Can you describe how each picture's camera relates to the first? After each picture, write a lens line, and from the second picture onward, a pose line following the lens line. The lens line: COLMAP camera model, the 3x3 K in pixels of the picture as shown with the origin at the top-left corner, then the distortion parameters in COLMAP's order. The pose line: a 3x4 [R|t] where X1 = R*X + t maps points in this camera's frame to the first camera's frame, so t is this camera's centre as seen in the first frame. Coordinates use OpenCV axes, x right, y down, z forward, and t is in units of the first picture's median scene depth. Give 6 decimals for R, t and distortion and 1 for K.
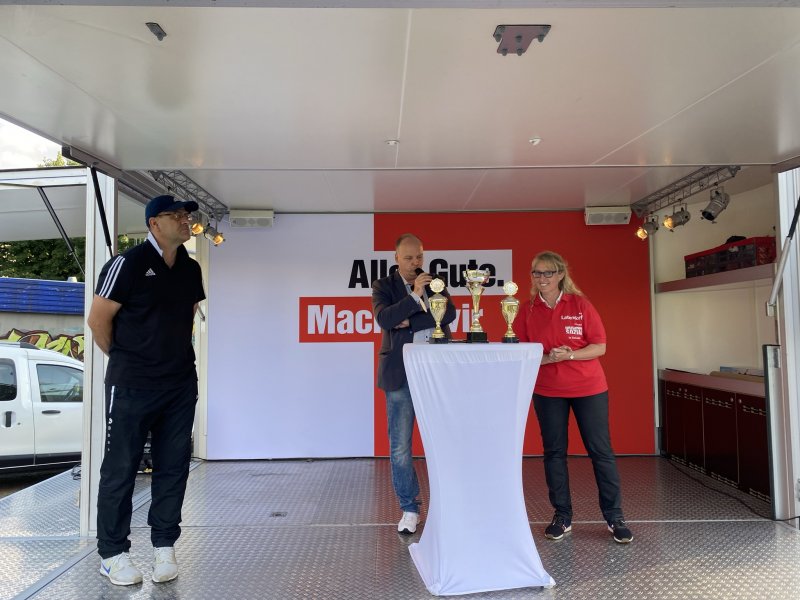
lens RADIAL K [[594.1, 0, 396.4], [0, 594.1, 299.4], [0, 0, 1]] dist [0.065981, -0.090370]
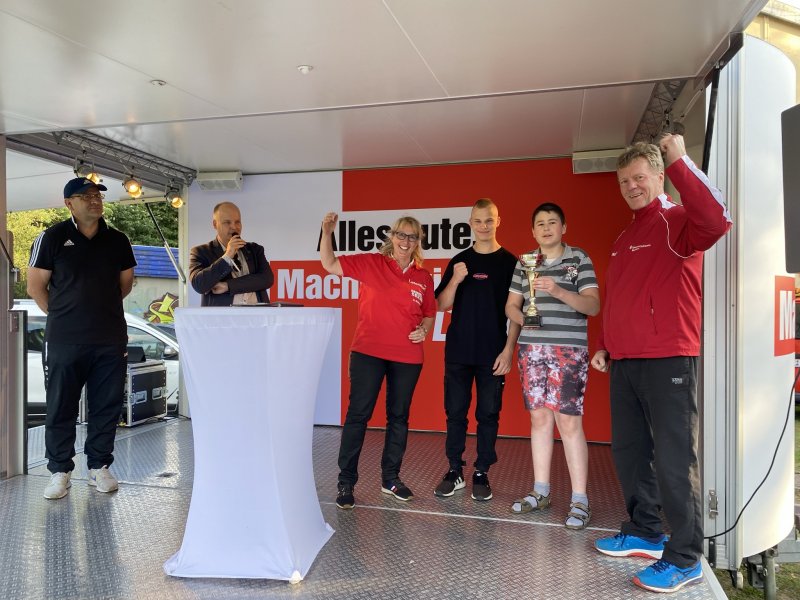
lens RADIAL K [[598.2, 0, 400.0], [0, 598.2, 300.0], [0, 0, 1]] dist [0.112799, -0.186736]
pose [[0.962739, 0.013821, -0.270078, 0.313246], [0.001033, 0.998498, 0.054781, 0.006440], [0.270430, -0.053018, 0.961279, 0.103330]]
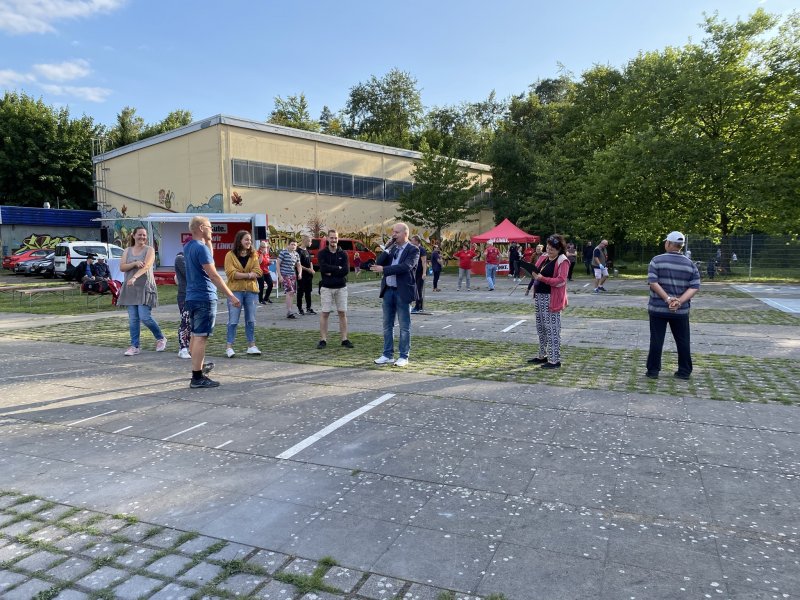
lens RADIAL K [[606.6, 0, 400.0], [0, 606.6, 300.0], [0, 0, 1]] dist [0.053837, -0.106921]
pose [[0.986023, -0.007920, 0.166421, 0.765252], [-0.020265, 0.985752, 0.166981, -0.334943], [-0.165372, -0.168020, 0.971813, -4.217238]]
